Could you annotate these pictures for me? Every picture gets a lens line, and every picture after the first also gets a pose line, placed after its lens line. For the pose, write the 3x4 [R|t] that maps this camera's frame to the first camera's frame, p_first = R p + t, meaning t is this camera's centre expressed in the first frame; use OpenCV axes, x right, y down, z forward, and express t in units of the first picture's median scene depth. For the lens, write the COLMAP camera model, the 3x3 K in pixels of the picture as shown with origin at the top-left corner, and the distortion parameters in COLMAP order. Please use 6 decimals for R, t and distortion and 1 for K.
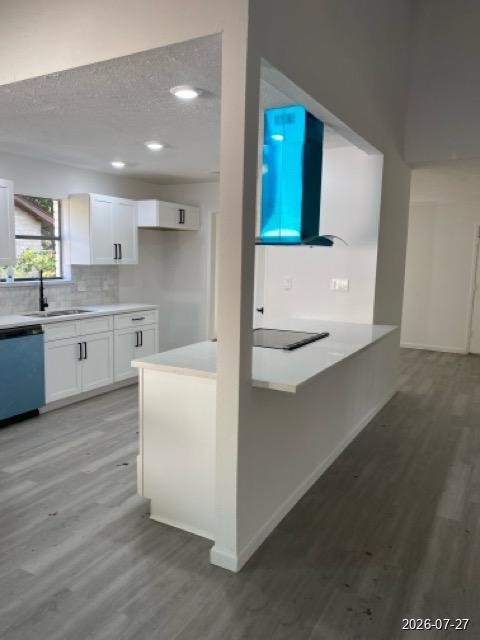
lens RADIAL K [[487.4, 0, 235.9], [0, 487.4, 323.1], [0, 0, 1]] dist [0.035277, -0.049843]
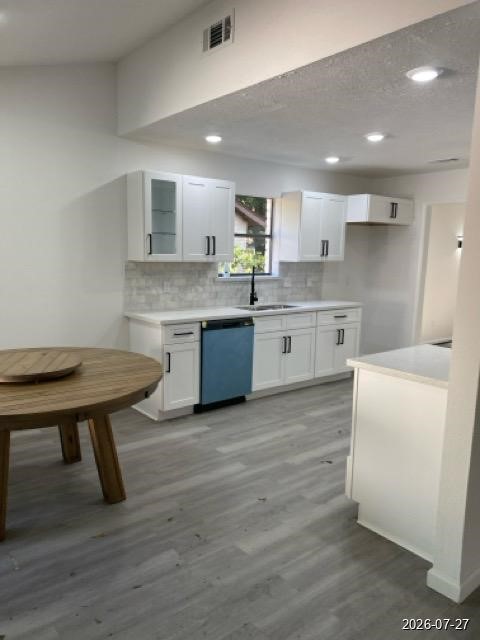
lens RADIAL K [[487.4, 0, 237.4], [0, 487.4, 328.8], [0, 0, 1]] dist [0.035277, -0.049843]
pose [[0.927875, 0.059481, -0.368116, -0.048136], [-0.052994, 0.998210, 0.027717, 0.000171], [0.369106, -0.006210, 0.929366, 0.008906]]
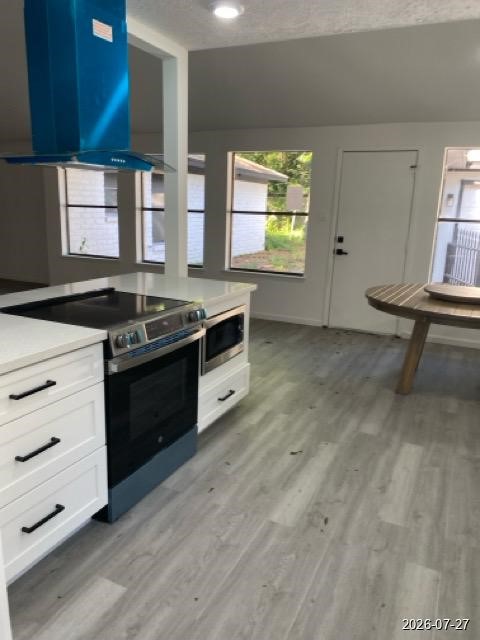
lens RADIAL K [[487.4, 0, 237.7], [0, 487.4, 325.7], [0, 0, 1]] dist [0.035277, -0.049843]
pose [[-0.996494, -0.040984, -0.072942, -0.059749], [-0.064771, 0.929738, 0.362481, -0.212551], [0.052961, 0.365935, -0.929132, 1.707053]]
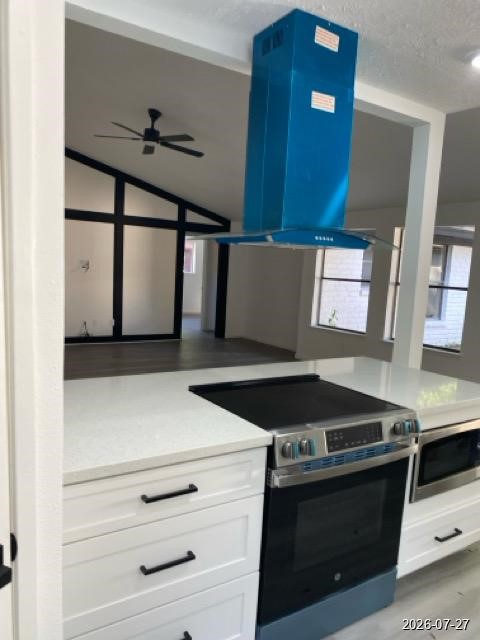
lens RADIAL K [[487.4, 0, 233.6], [0, 487.4, 325.9], [0, 0, 1]] dist [0.035277, -0.049843]
pose [[-0.881418, -0.130841, 0.453853, -0.119951], [-0.013685, 0.967538, 0.252354, -0.214628], [-0.472139, 0.216219, -0.854596, 1.575773]]
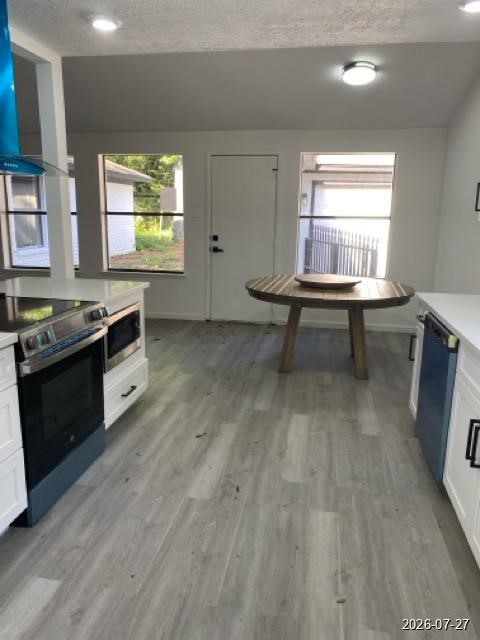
lens RADIAL K [[487.4, 0, 237.0], [0, 487.4, 314.9], [0, 0, 1]] dist [0.035277, -0.049843]
pose [[-0.944289, 0.032227, -0.327535, -0.004607], [-0.080051, 0.942818, 0.323553, -0.218052], [0.319232, 0.331747, -0.887713, 1.759100]]
